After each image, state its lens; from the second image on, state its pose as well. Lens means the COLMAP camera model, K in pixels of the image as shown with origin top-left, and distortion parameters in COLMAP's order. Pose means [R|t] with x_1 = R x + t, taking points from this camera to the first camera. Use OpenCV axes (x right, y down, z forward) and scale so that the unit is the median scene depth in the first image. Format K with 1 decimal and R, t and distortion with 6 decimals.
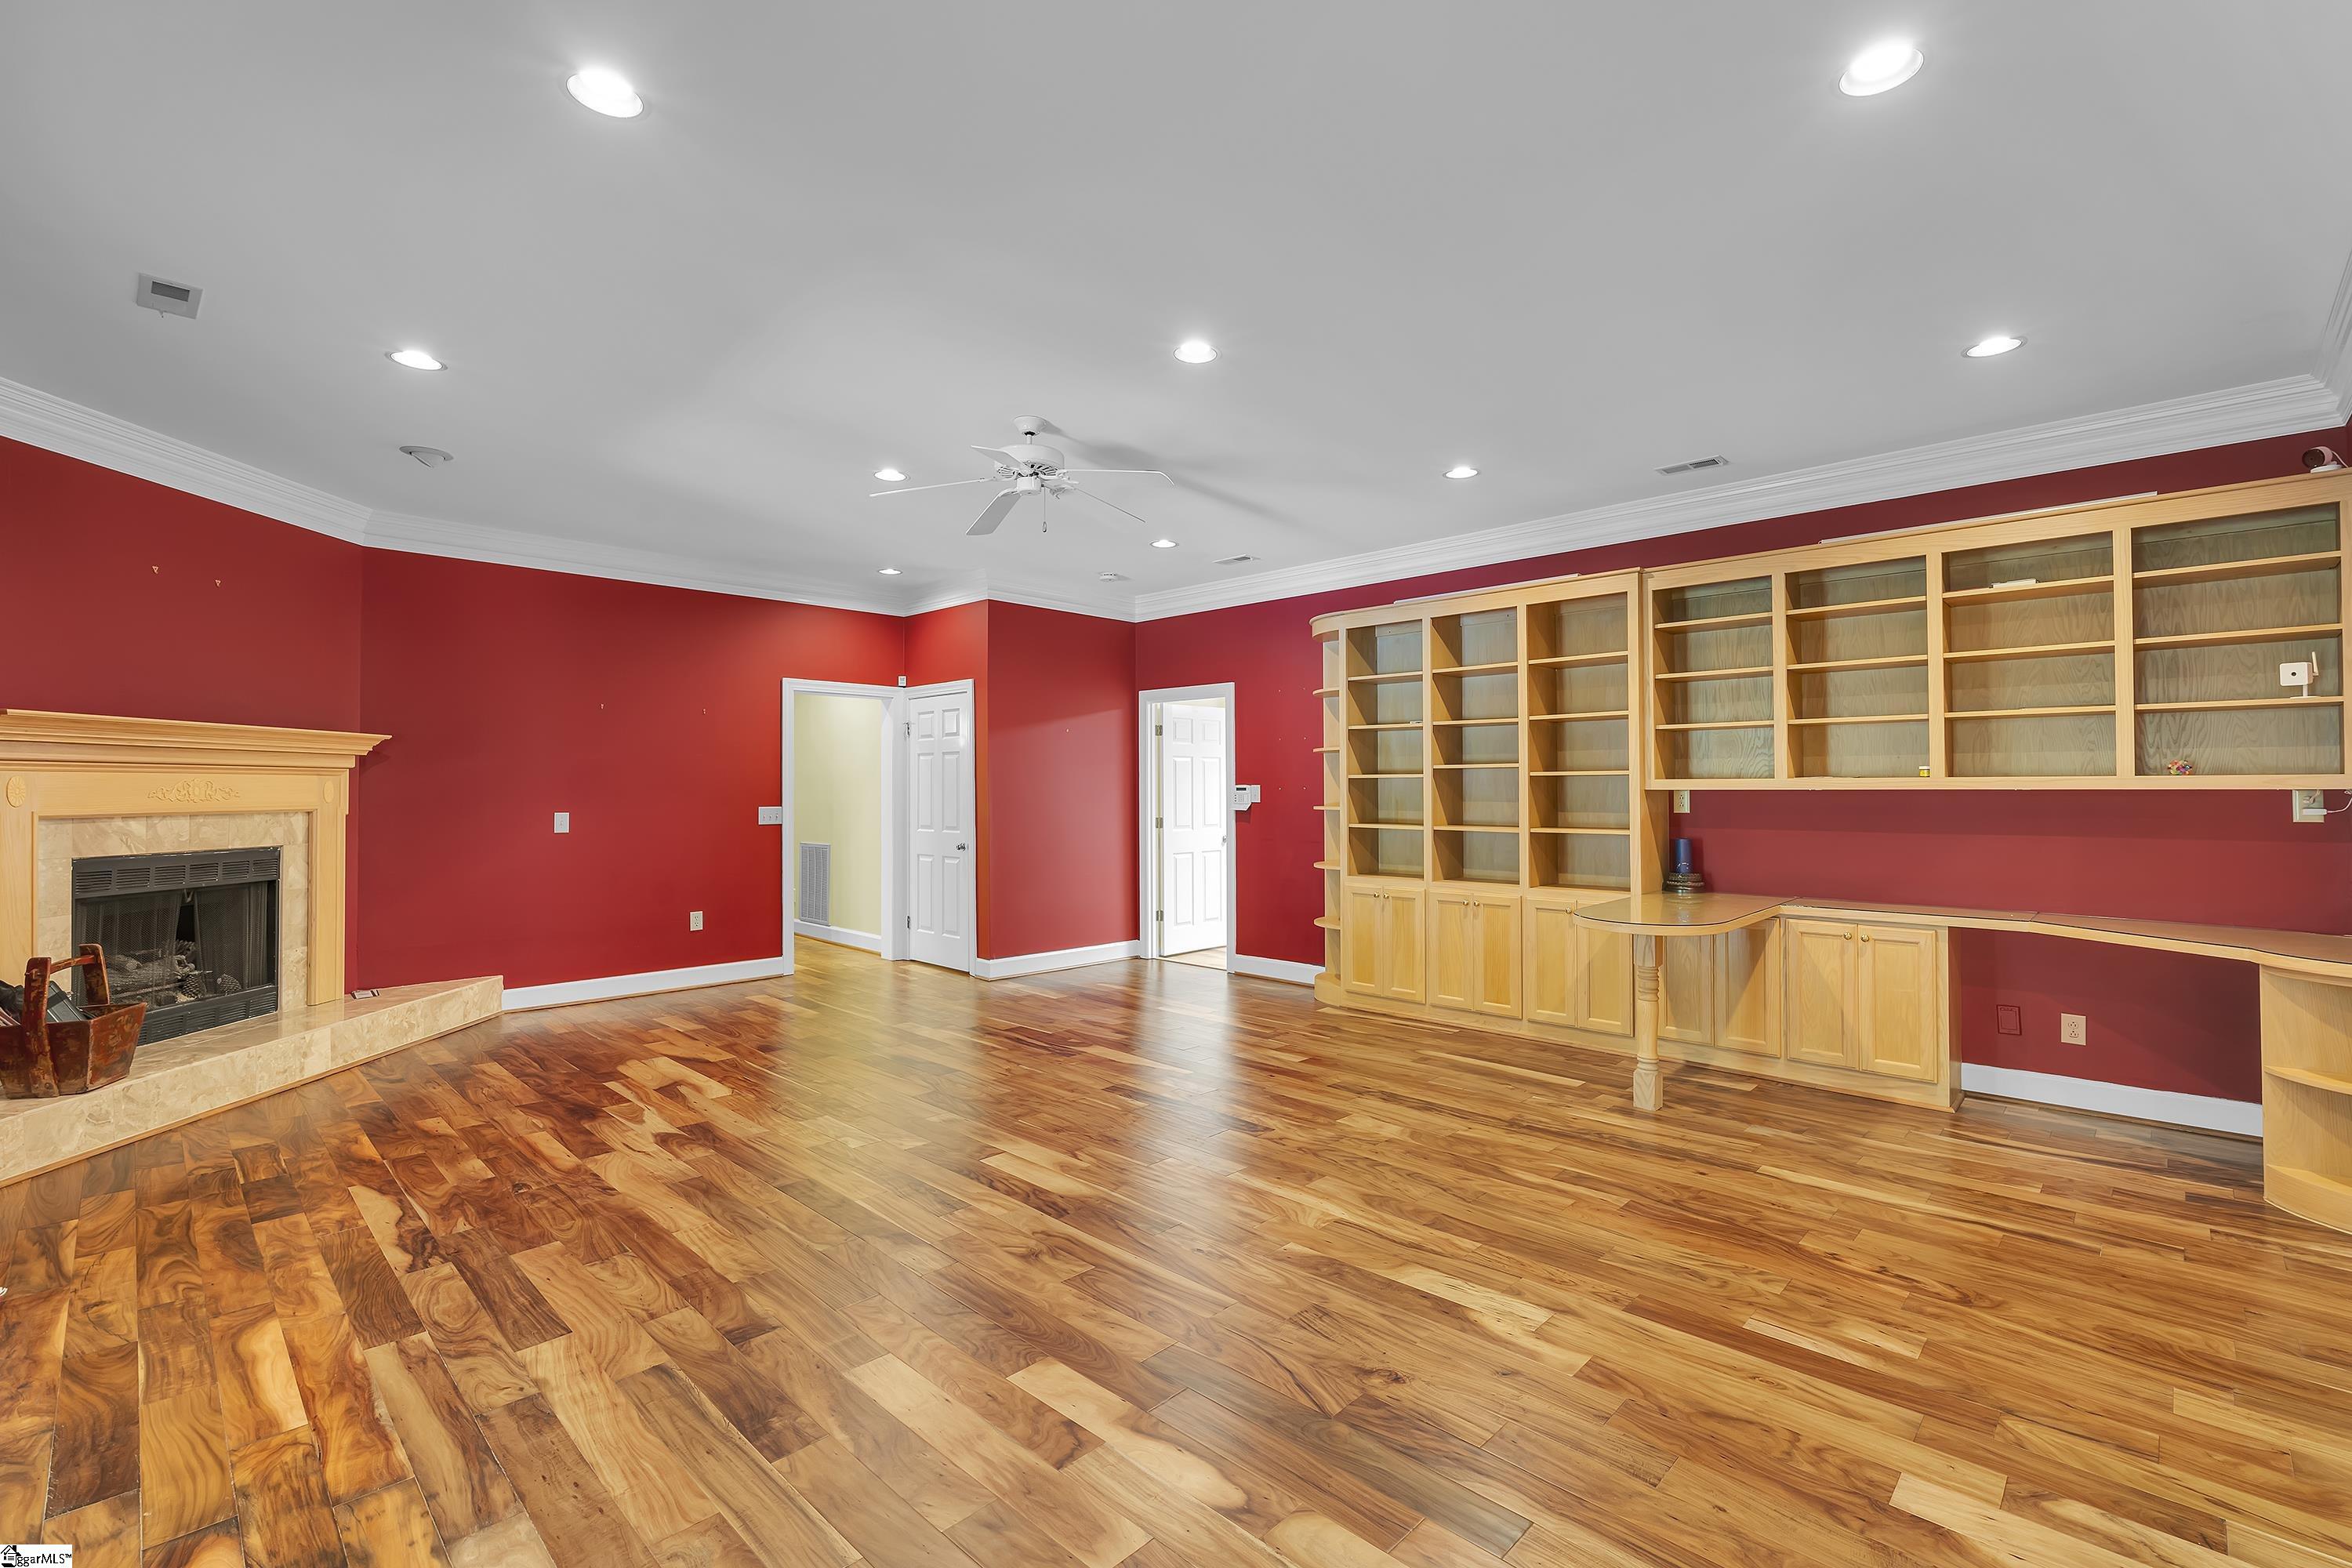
lens RADIAL K [[1033.0, 0, 1176.6], [0, 1033.0, 768.8], [0, 0, 1]] dist [-0.005505, 0.000795]
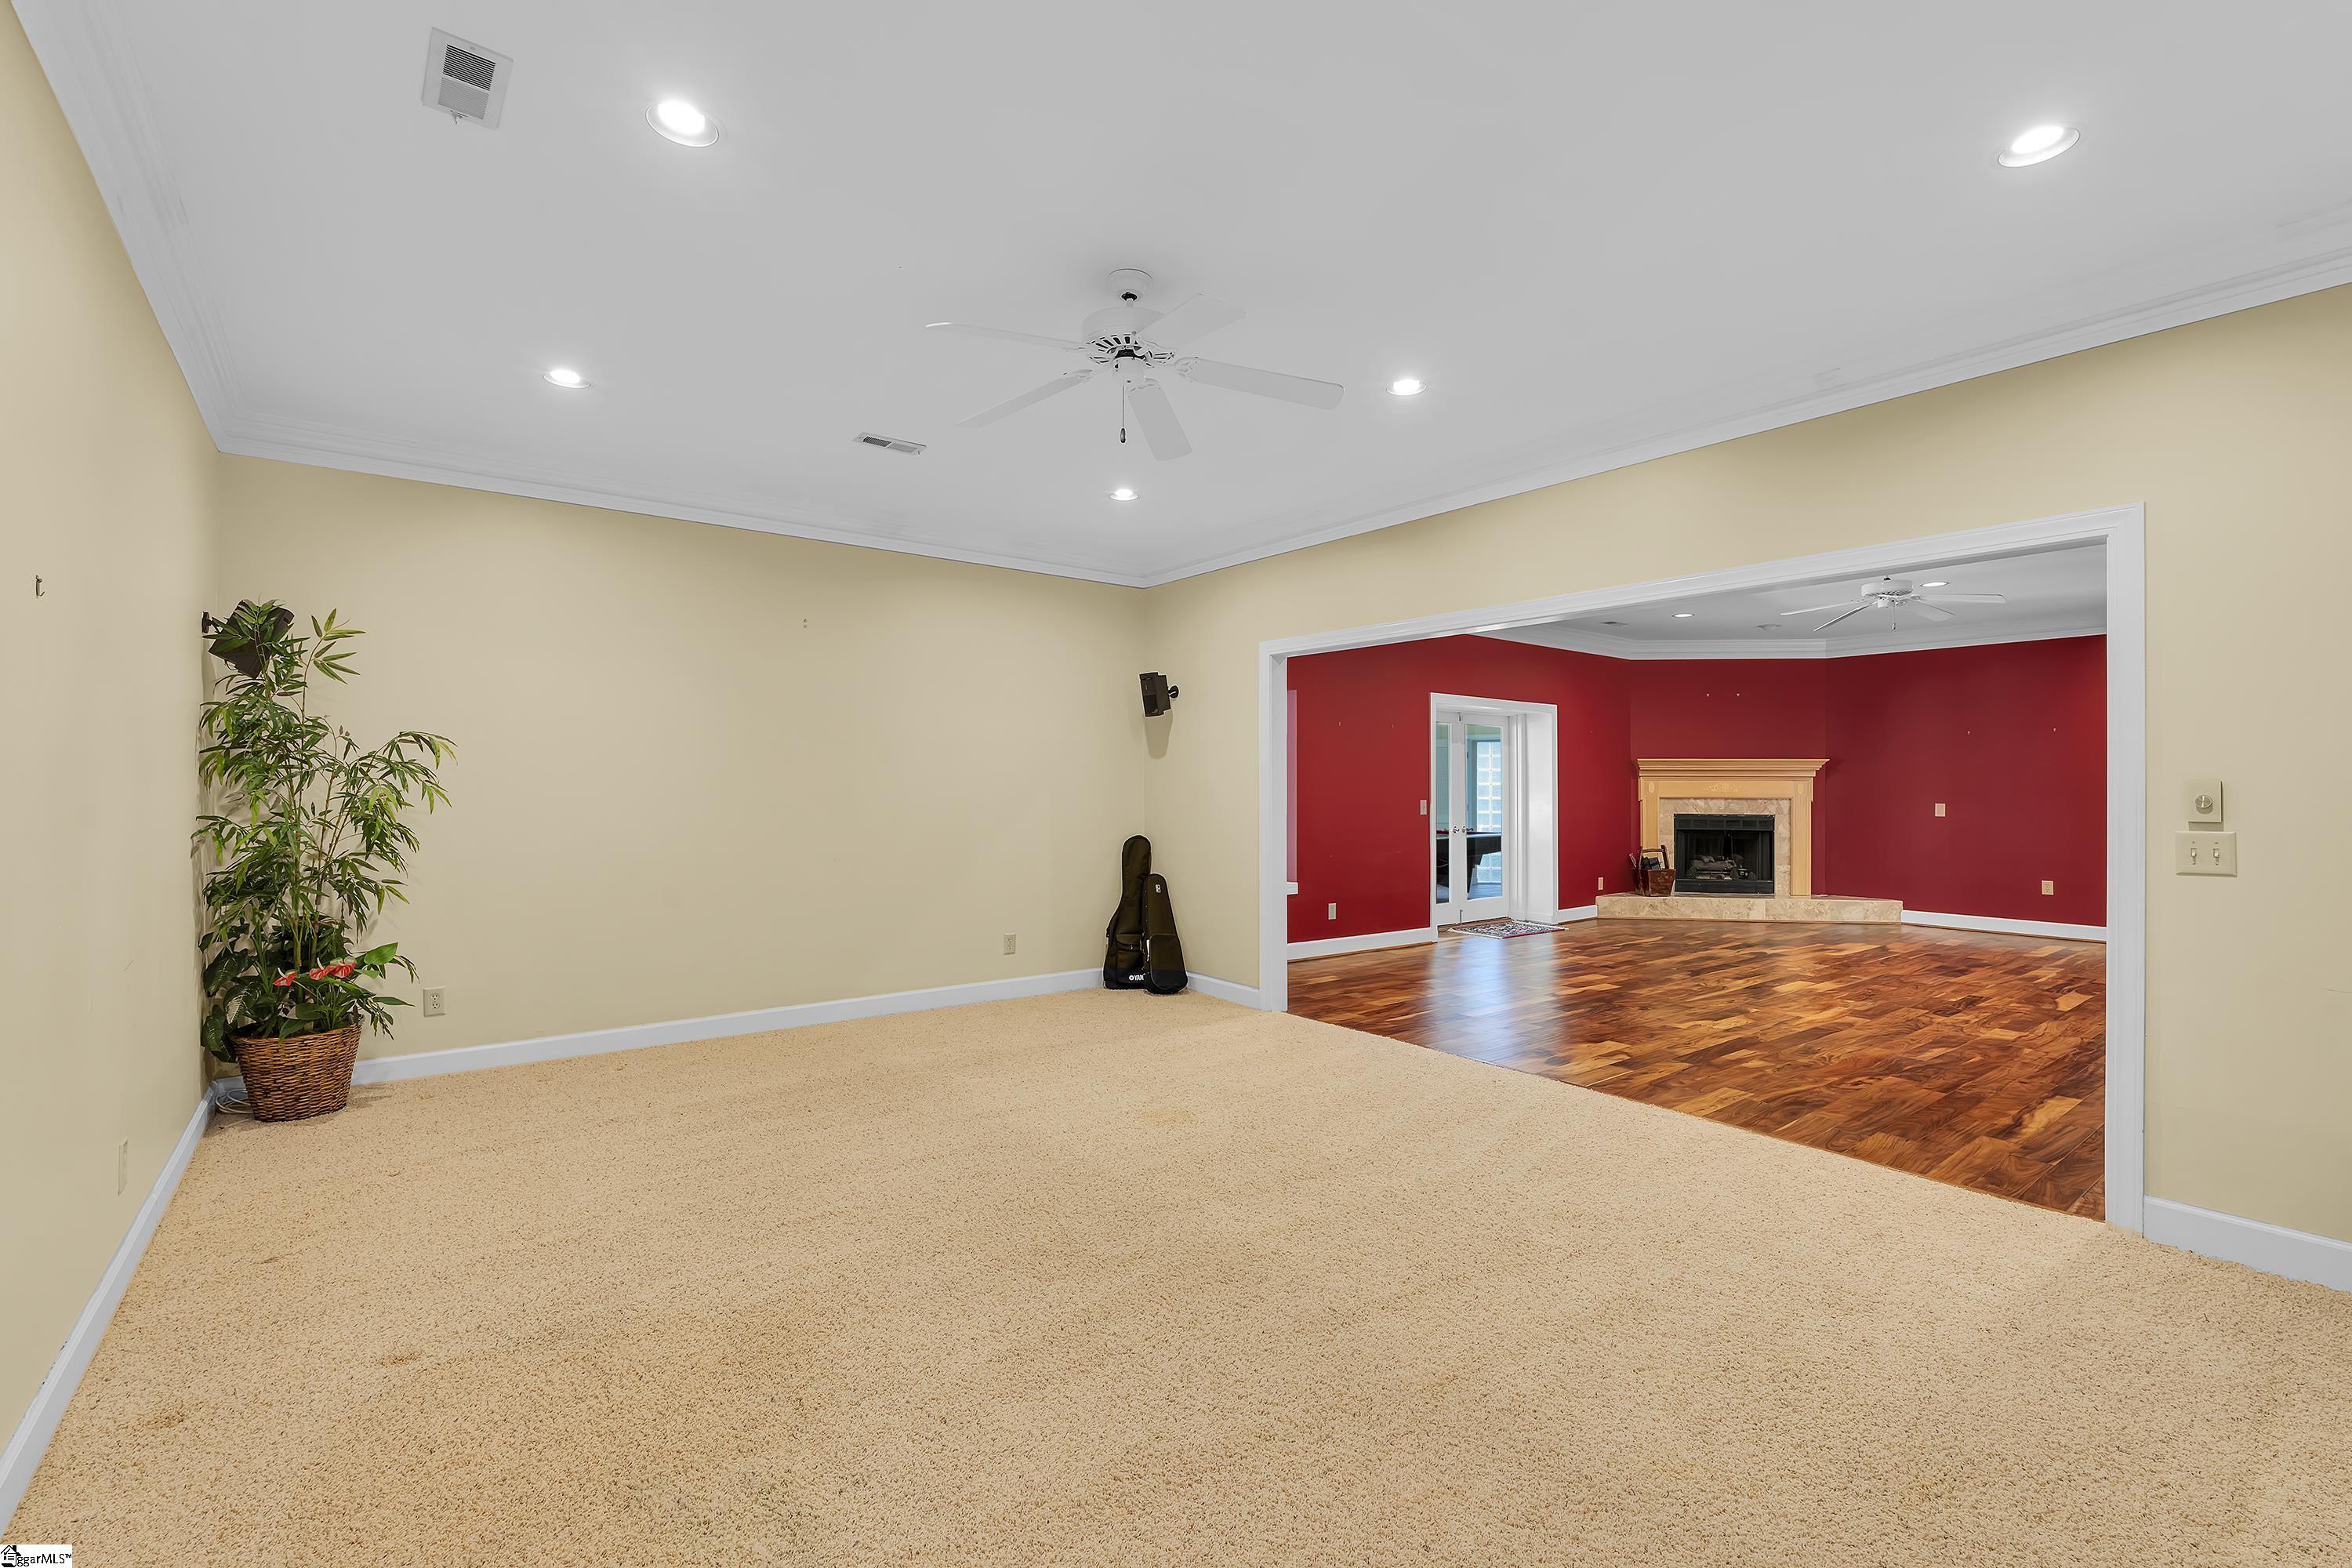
lens RADIAL K [[1033.0, 0, 1174.1], [0, 1033.0, 784.2], [0, 0, 1]] dist [-0.005505, 0.000795]
pose [[-0.136076, -0.000697, -0.990698, 1.502210], [0.013029, 0.999912, -0.002493, 0.002318], [0.990613, -0.013247, -0.136055, 0.089941]]
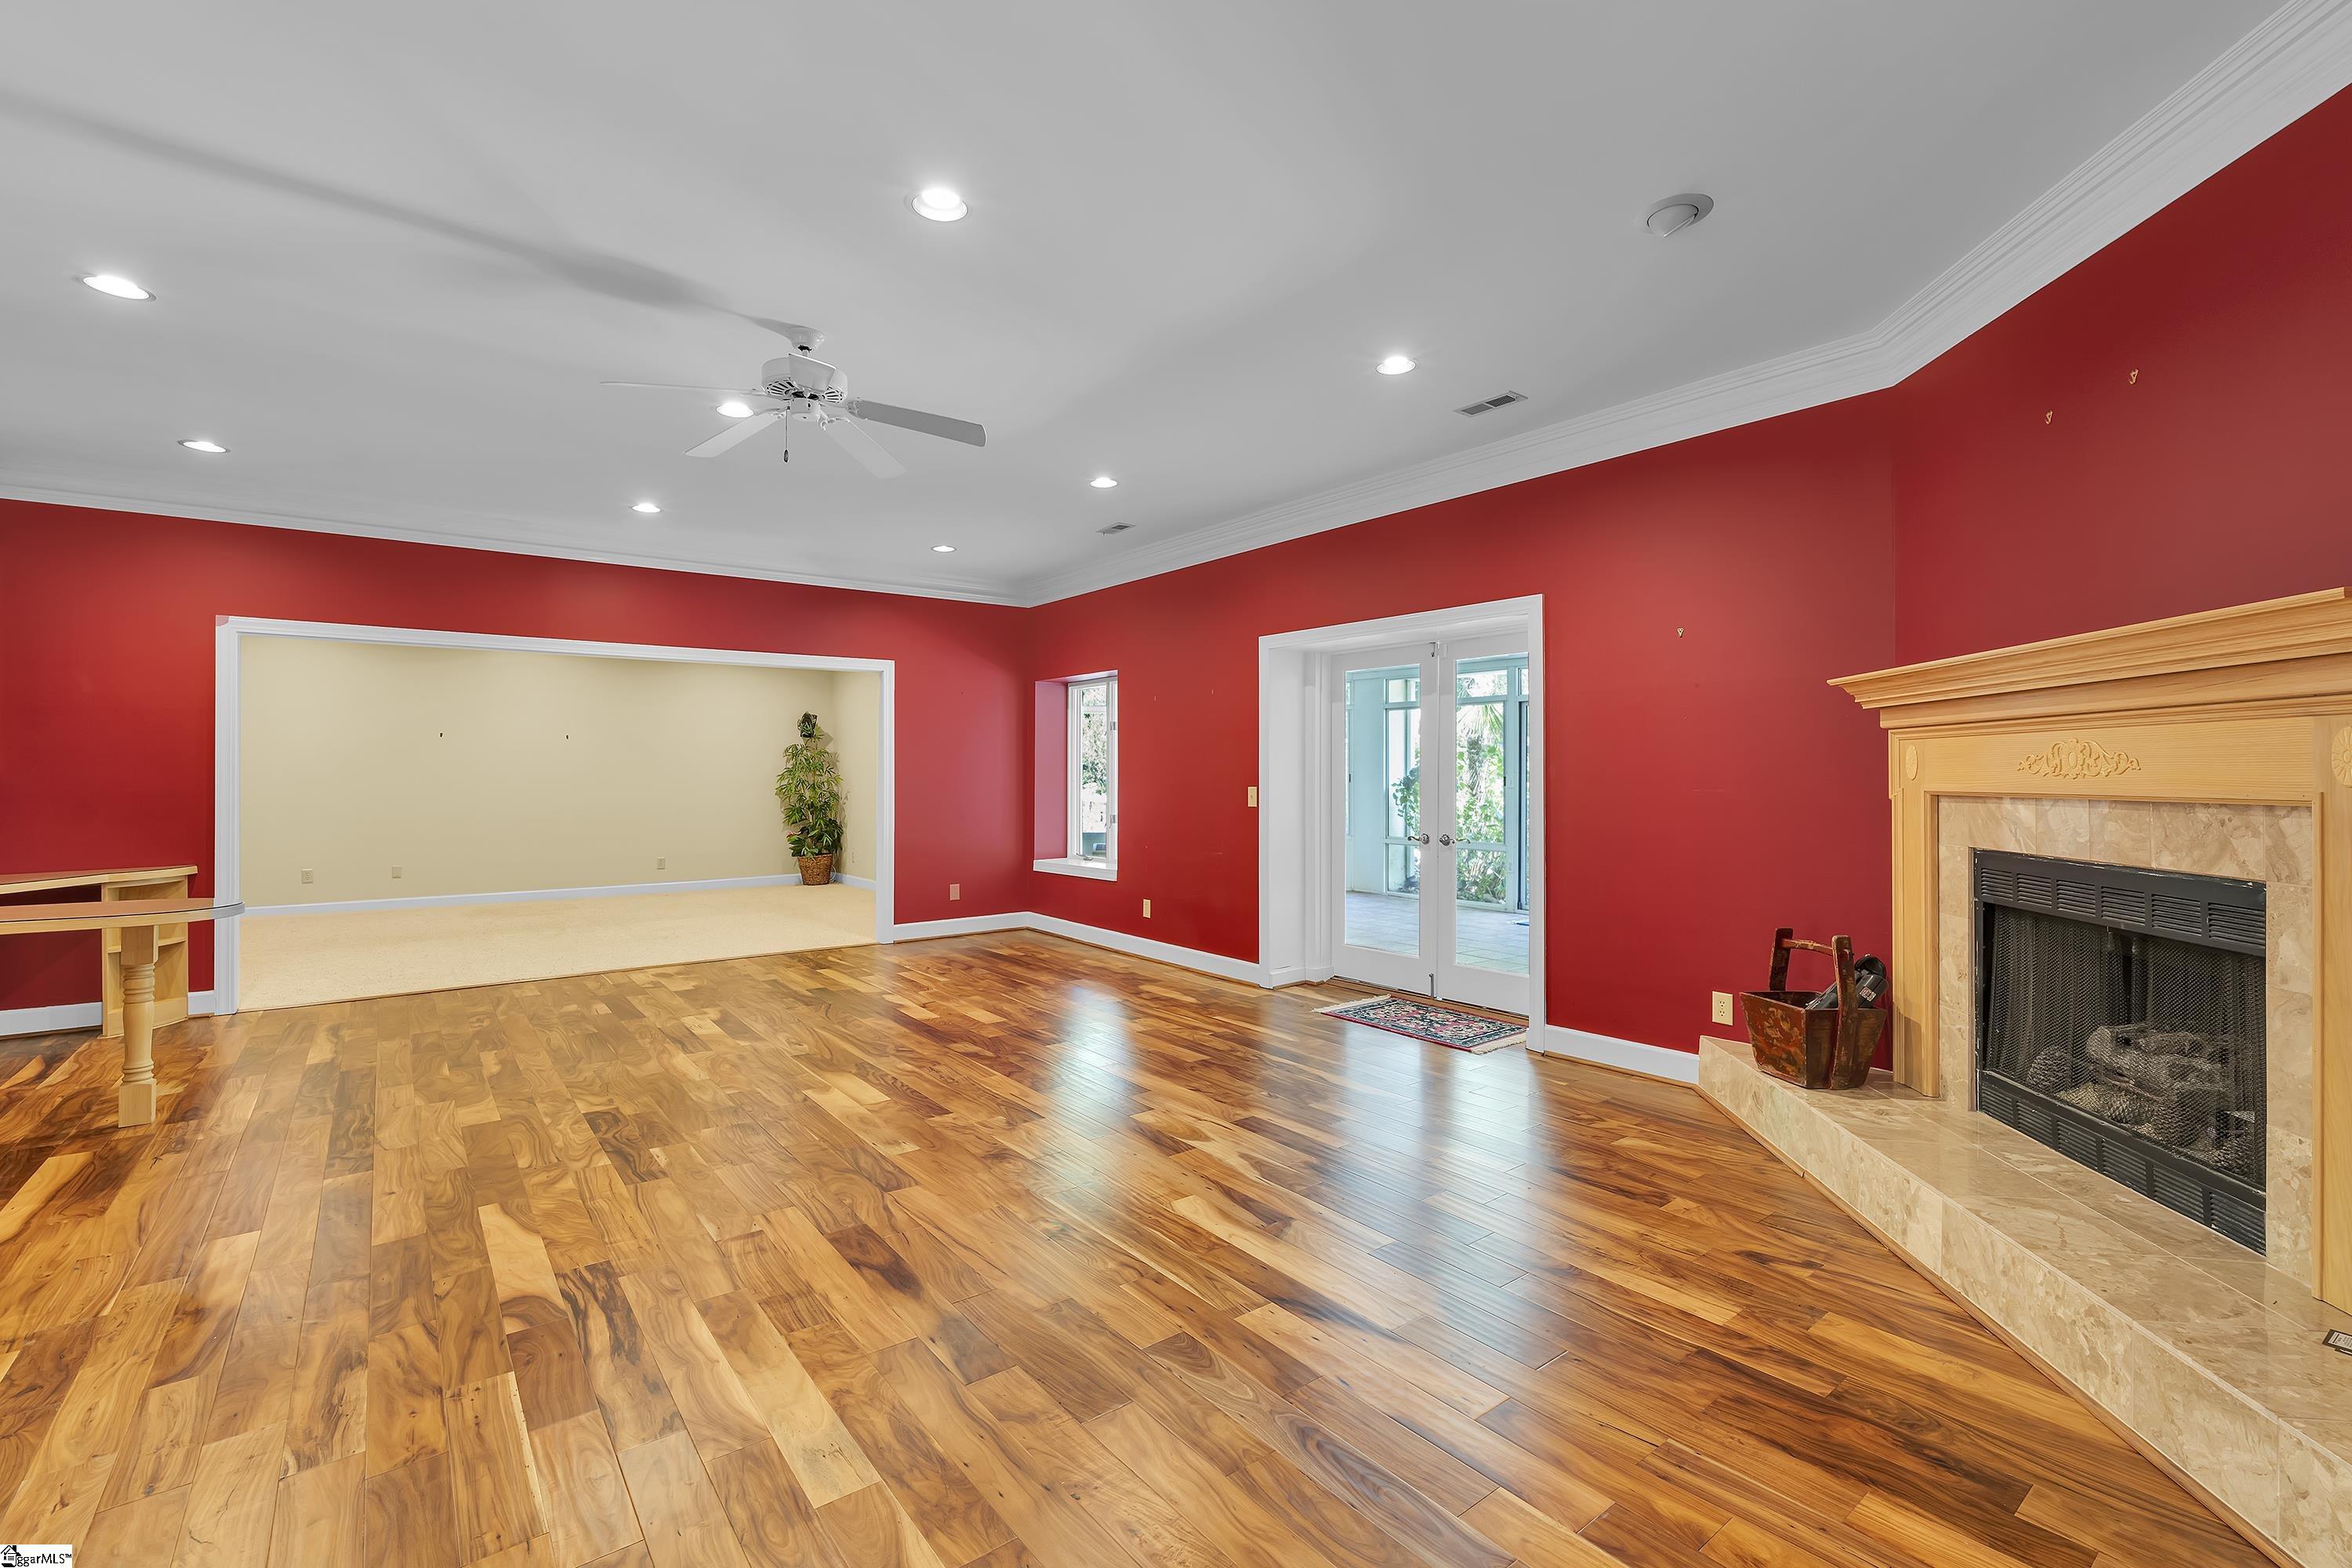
lens RADIAL K [[1033.0, 0, 1173.4], [0, 1033.0, 777.5], [0, 0, 1]] dist [-0.005505, 0.000795]
pose [[-0.989284, 0.001763, 0.145990, -0.525473], [-0.000576, 0.999872, -0.015976, 0.041651], [-0.146000, -0.015889, -0.989157, 1.657325]]
